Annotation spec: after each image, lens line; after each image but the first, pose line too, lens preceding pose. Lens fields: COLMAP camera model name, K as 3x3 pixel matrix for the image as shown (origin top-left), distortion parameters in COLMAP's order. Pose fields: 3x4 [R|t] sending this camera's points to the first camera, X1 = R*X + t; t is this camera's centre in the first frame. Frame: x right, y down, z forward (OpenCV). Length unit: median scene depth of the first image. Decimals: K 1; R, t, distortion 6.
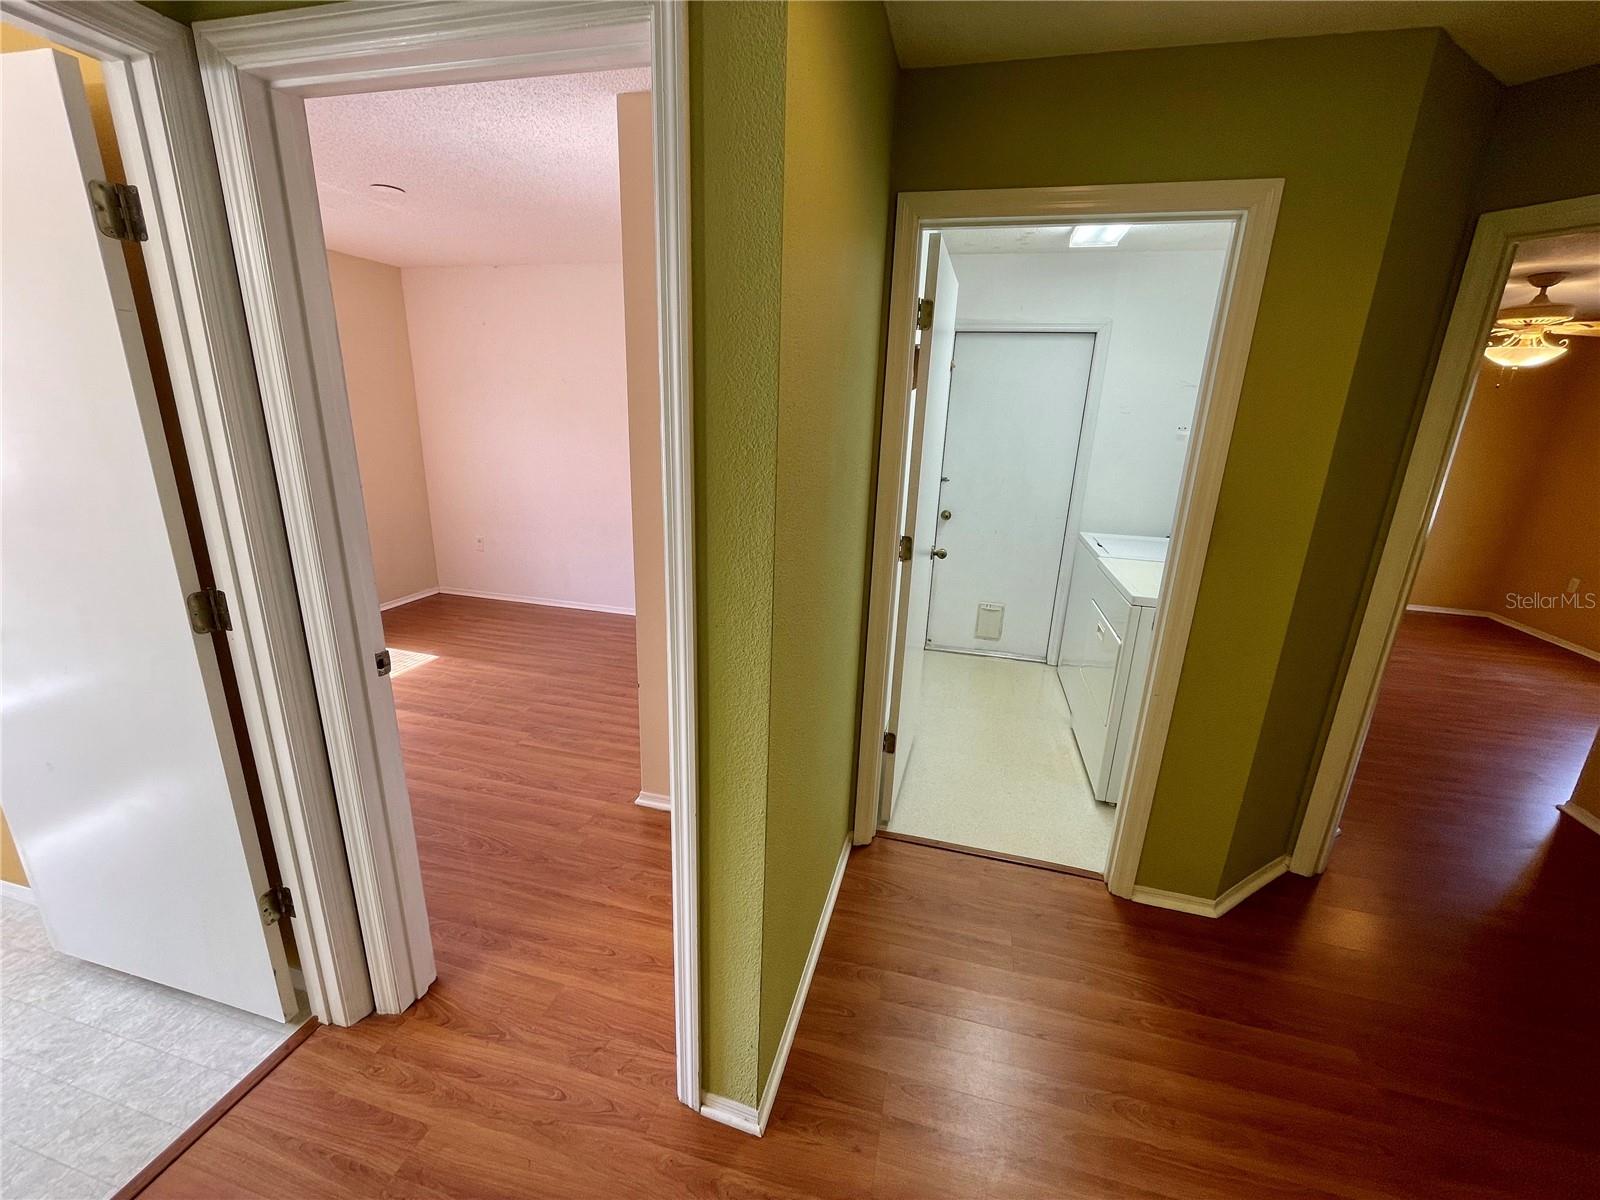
lens RADIAL K [[651.7, 0, 793.2], [0, 651.7, 600.9], [0, 0, 1]] dist [0.004702, 0.000078]
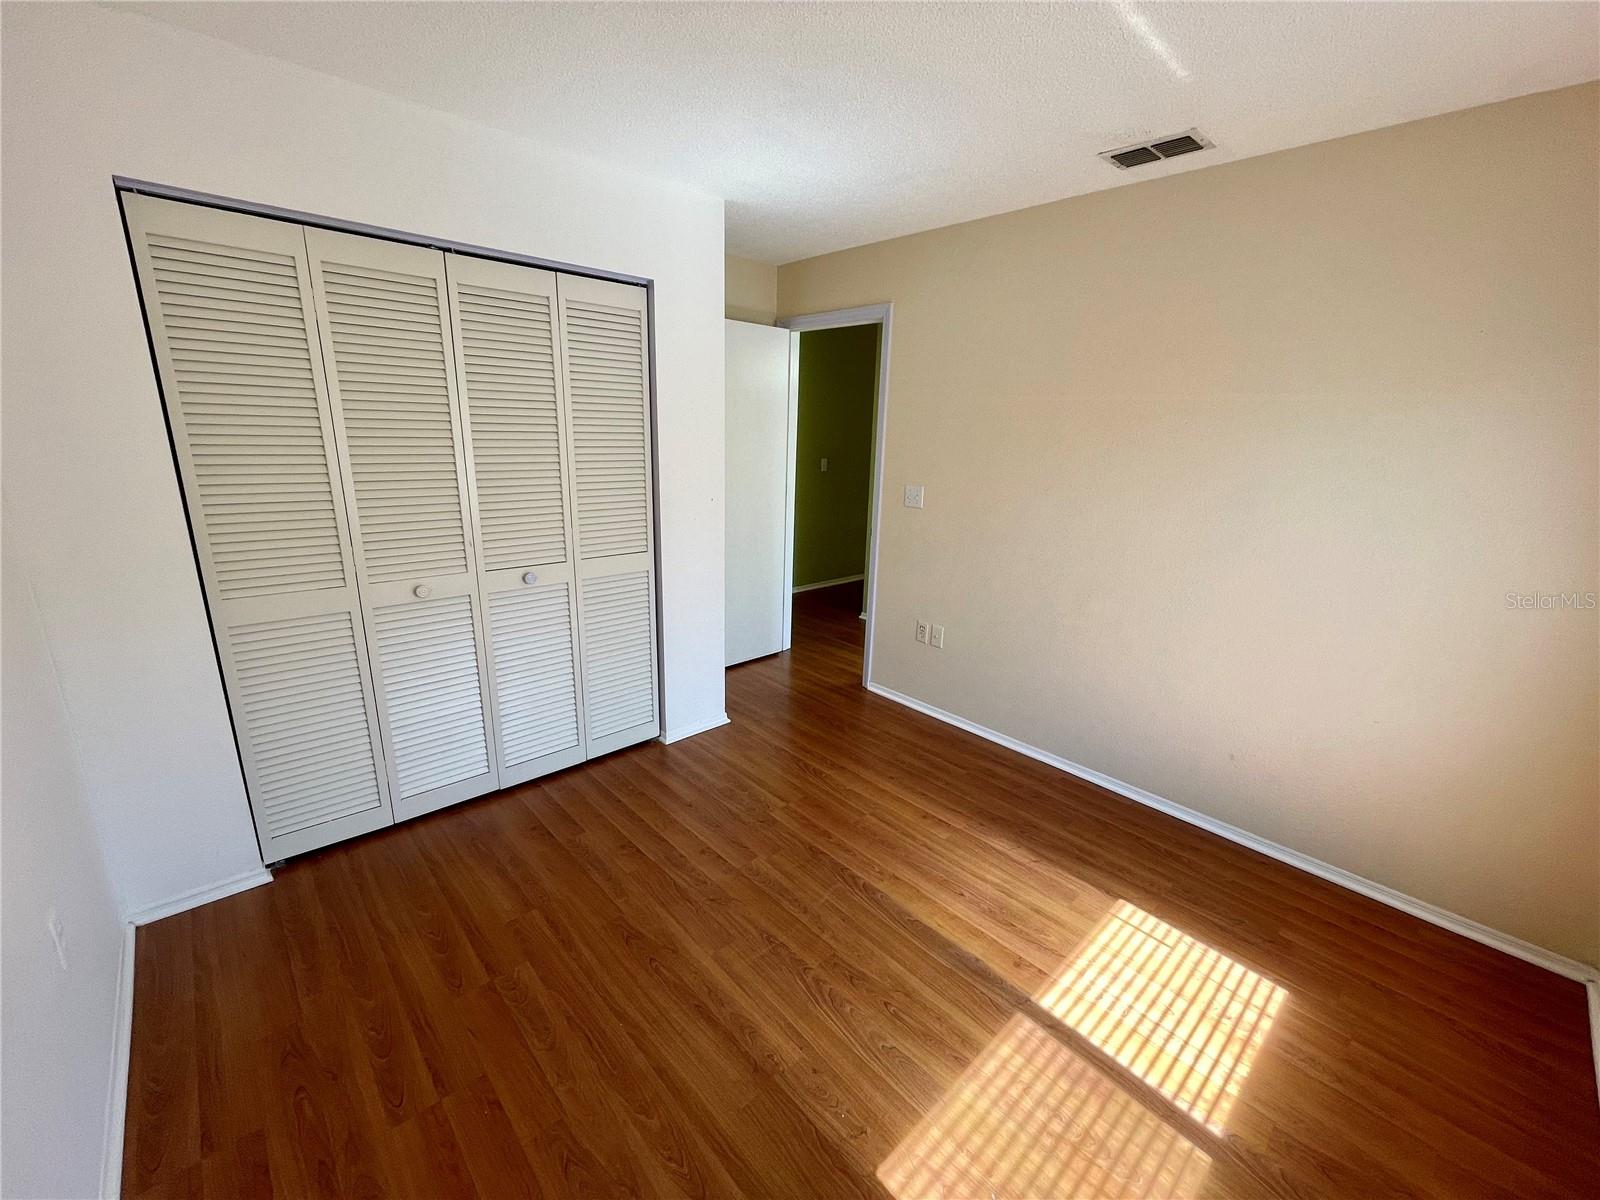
lens RADIAL K [[651.7, 0, 796.7], [0, 651.7, 605.3], [0, 0, 1]] dist [0.004702, 0.000078]
pose [[-0.845104, -0.206322, 0.493185, -0.646369], [0.084744, 0.859161, 0.504640, -0.365988], [-0.527843, 0.468267, -0.708595, 1.185780]]
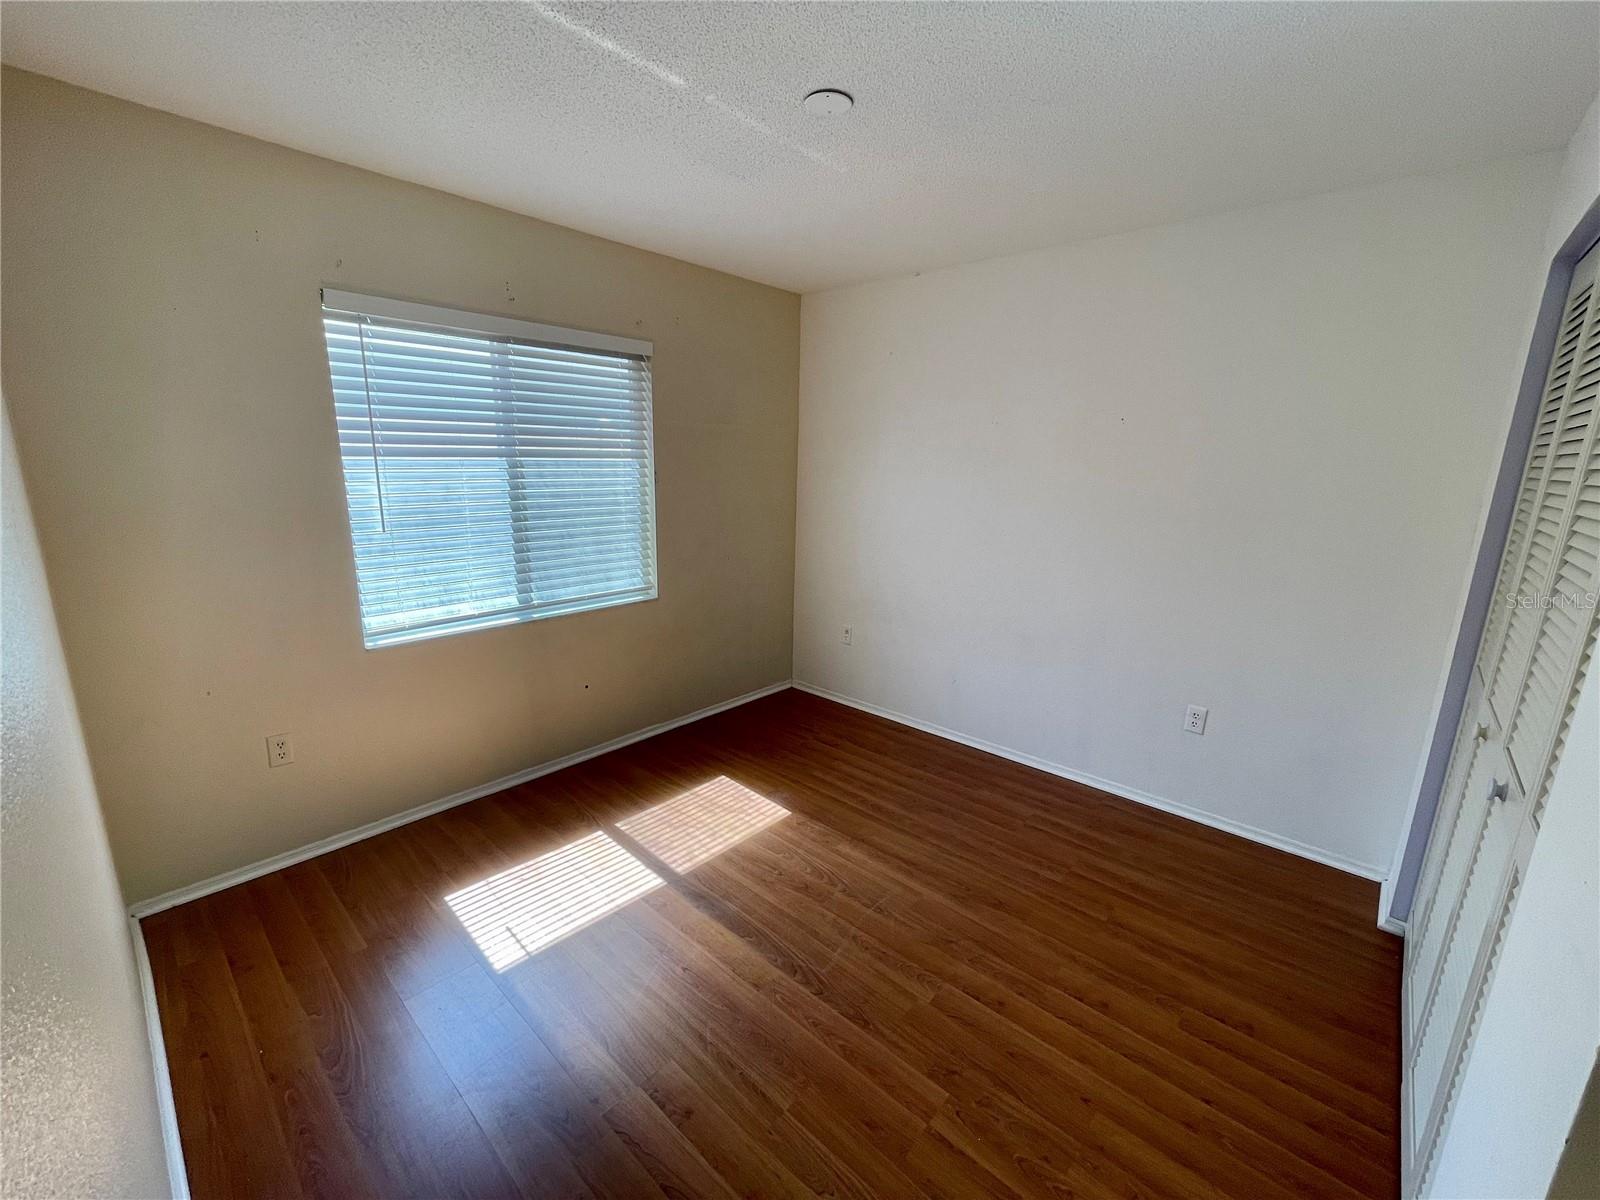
lens RADIAL K [[651.7, 0, 794.8], [0, 651.7, 598.7], [0, 0, 1]] dist [0.004702, 0.000078]
pose [[0.889197, 0.080235, -0.450434, -0.254183], [-0.114428, 0.992215, -0.049150, -0.114731], [0.442984, 0.095246, 0.891456, 0.373460]]
